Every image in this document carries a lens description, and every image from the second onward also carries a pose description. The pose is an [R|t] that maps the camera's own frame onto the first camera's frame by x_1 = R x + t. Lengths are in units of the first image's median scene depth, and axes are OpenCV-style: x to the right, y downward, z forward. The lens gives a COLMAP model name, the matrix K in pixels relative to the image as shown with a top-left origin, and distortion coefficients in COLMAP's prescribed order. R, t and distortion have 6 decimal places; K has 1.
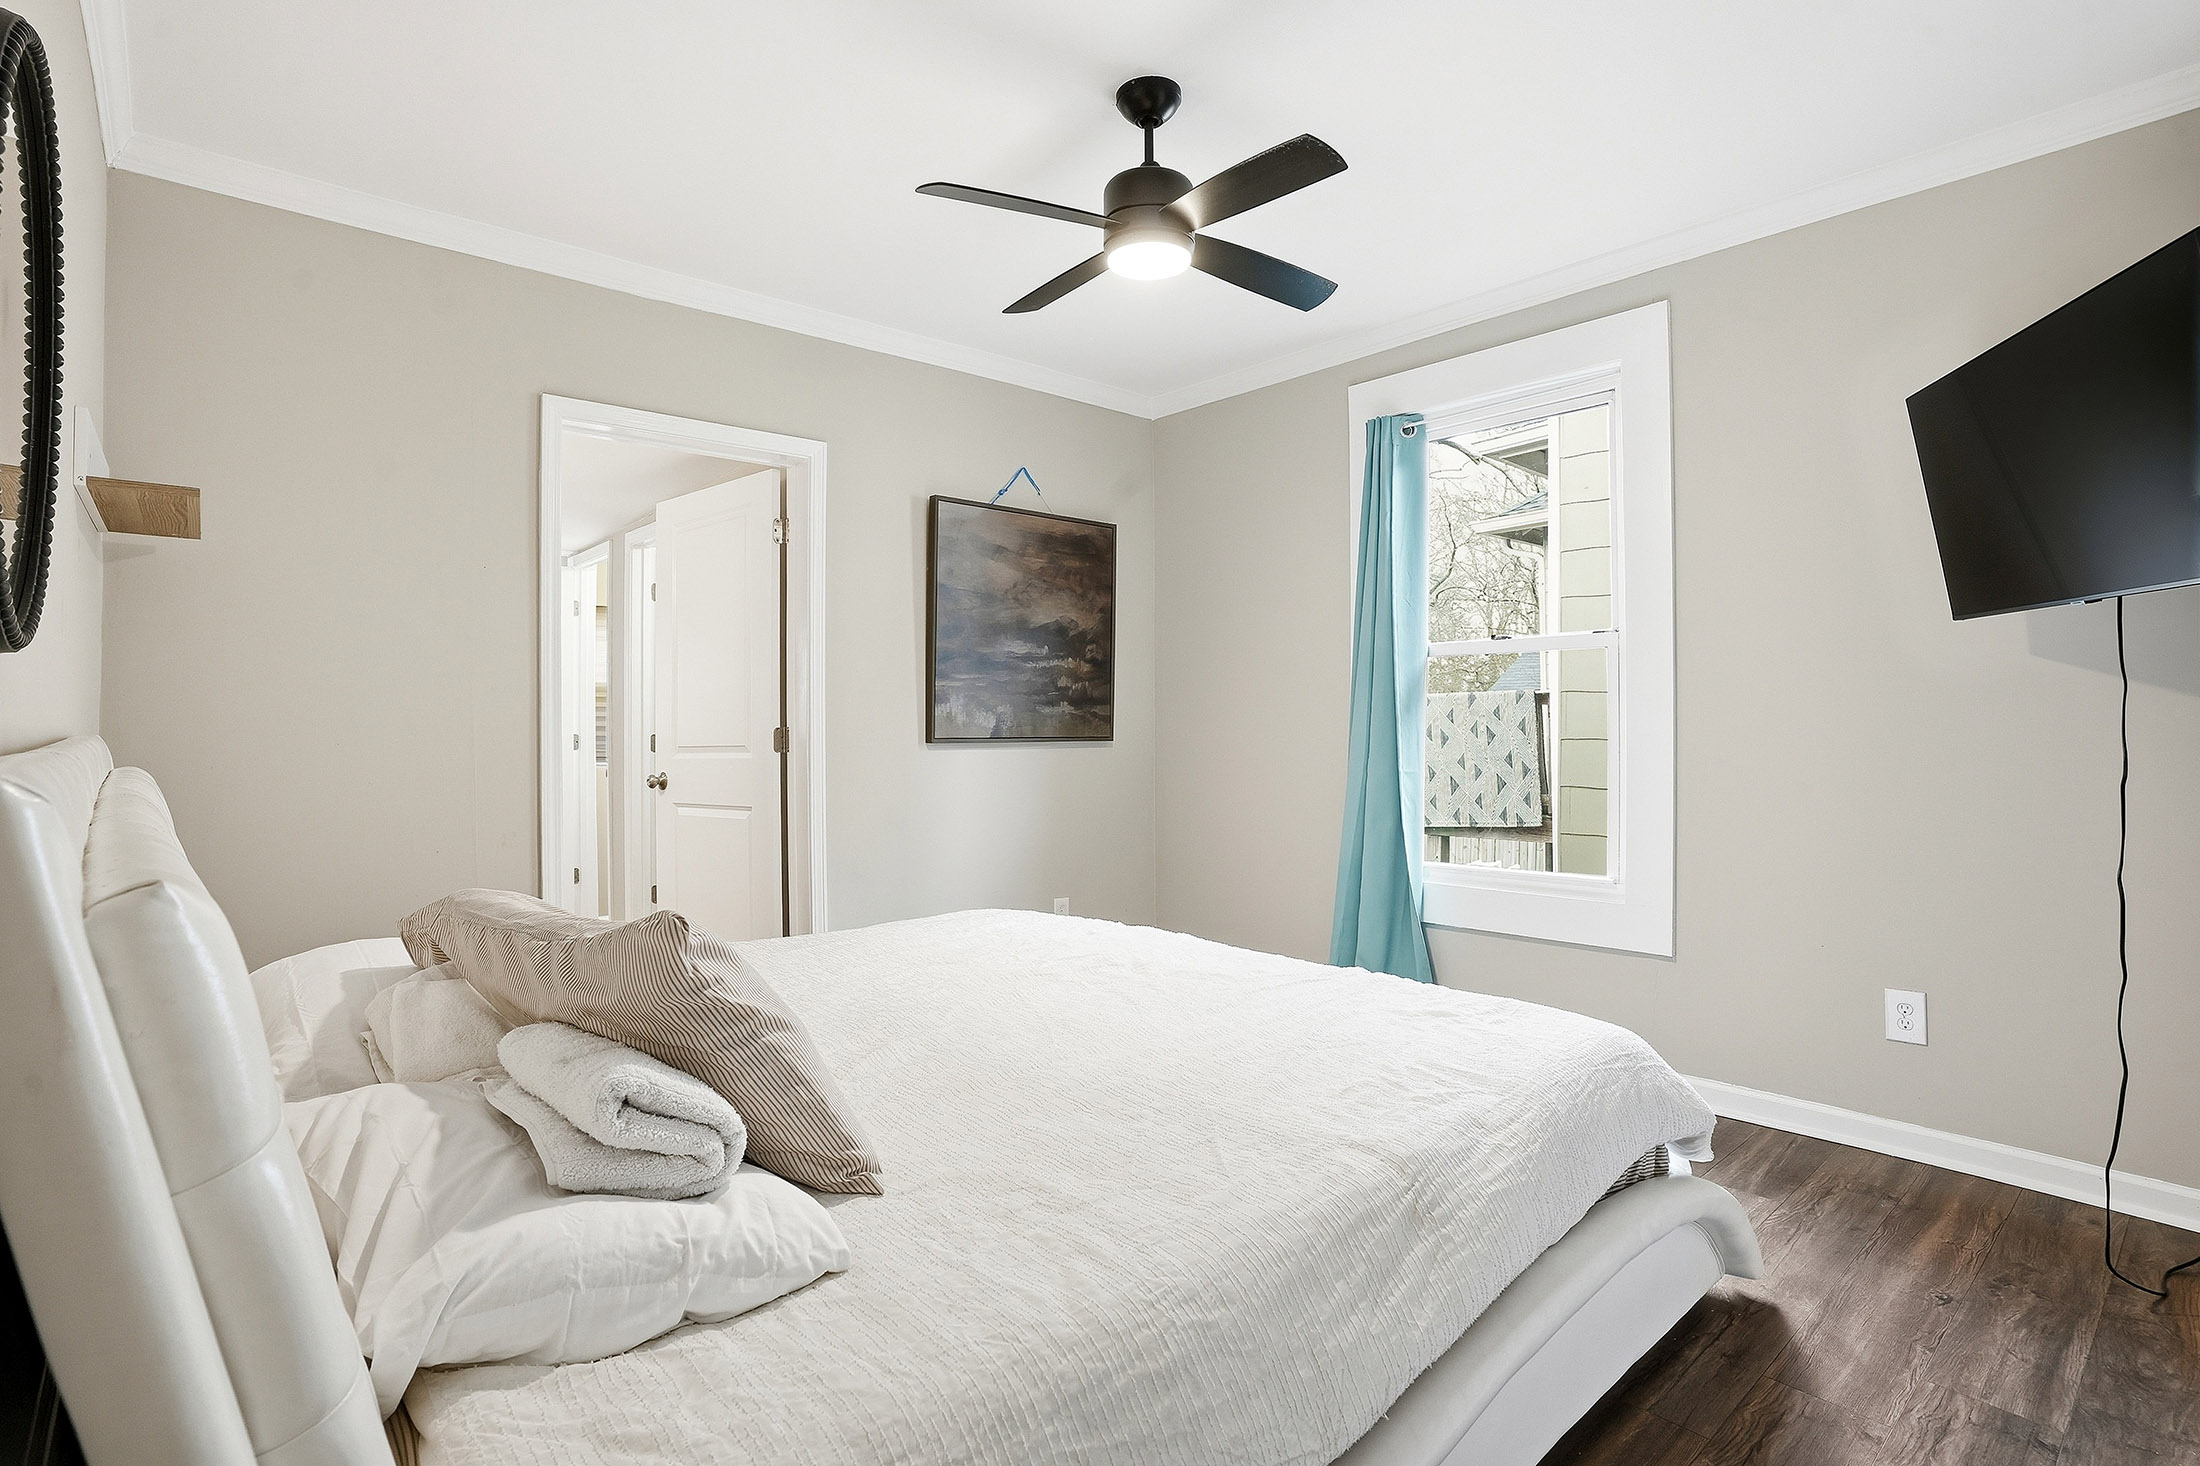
lens RADIAL K [[1086.3, 0, 1100.0], [0, 1086.3, 733.0], [0, 0, 1]] dist [-0.070251, 0.043154]
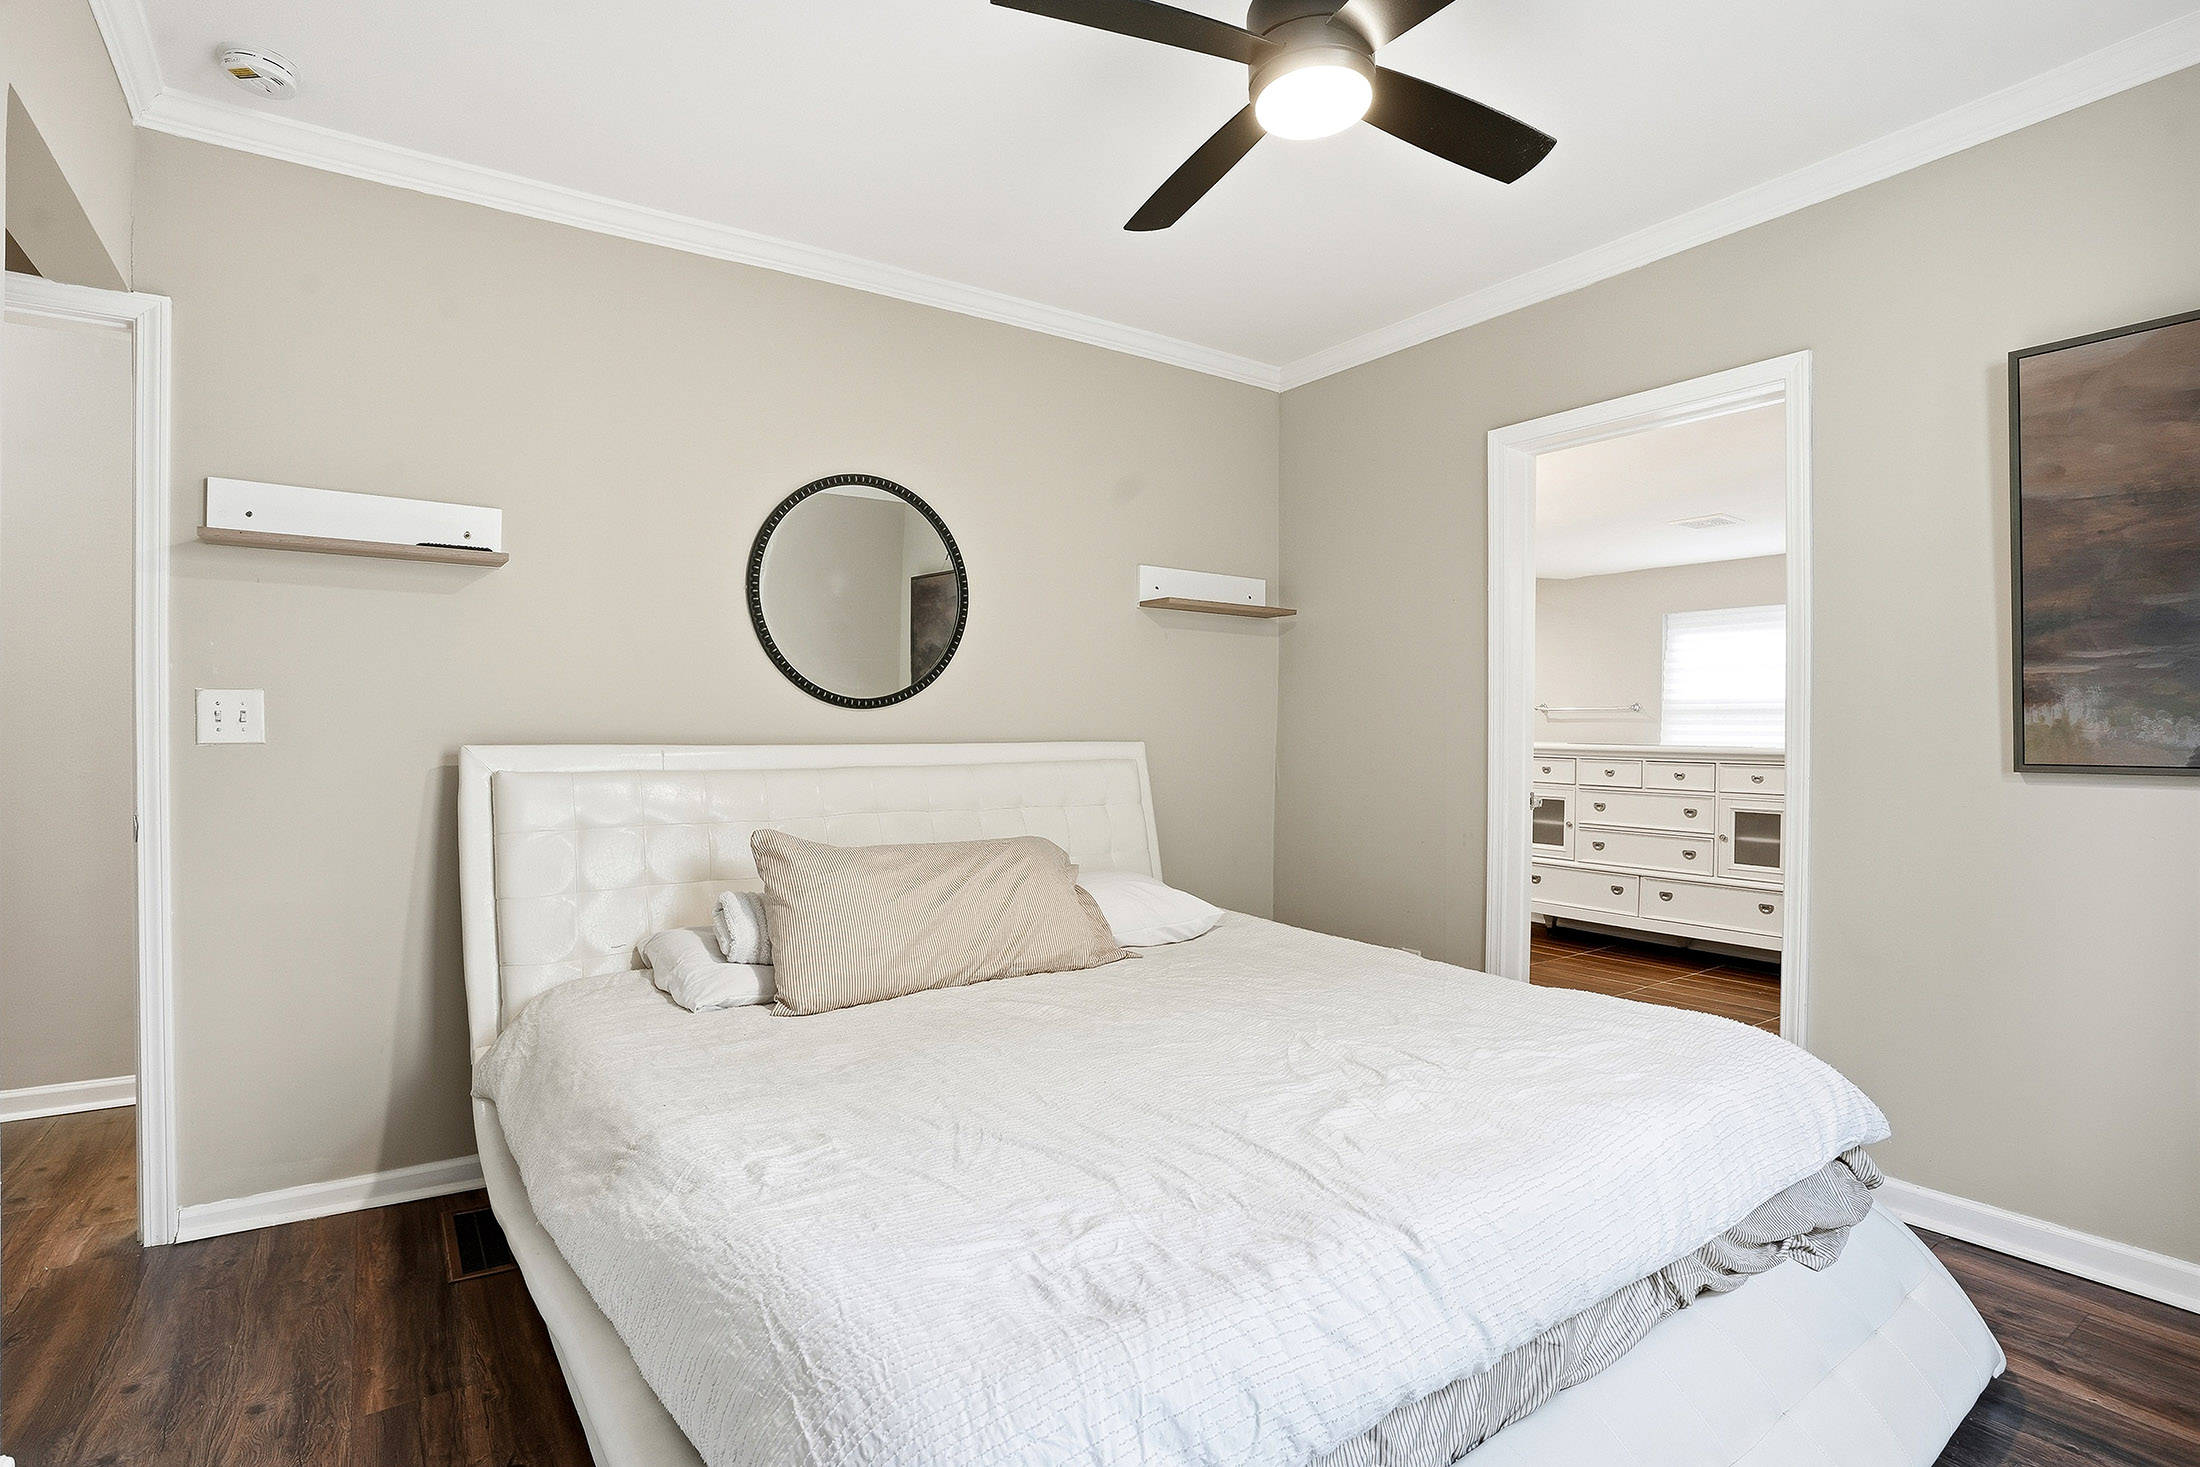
lens RADIAL K [[1086.3, 0, 1100.0], [0, 1086.3, 733.5], [0, 0, 1]] dist [-0.070251, 0.043154]
pose [[-0.113805, 0.004309, -0.993494, 0.478079], [-0.009331, 0.999942, 0.005406, -0.010140], [0.993459, 0.009886, -0.113758, 0.569957]]
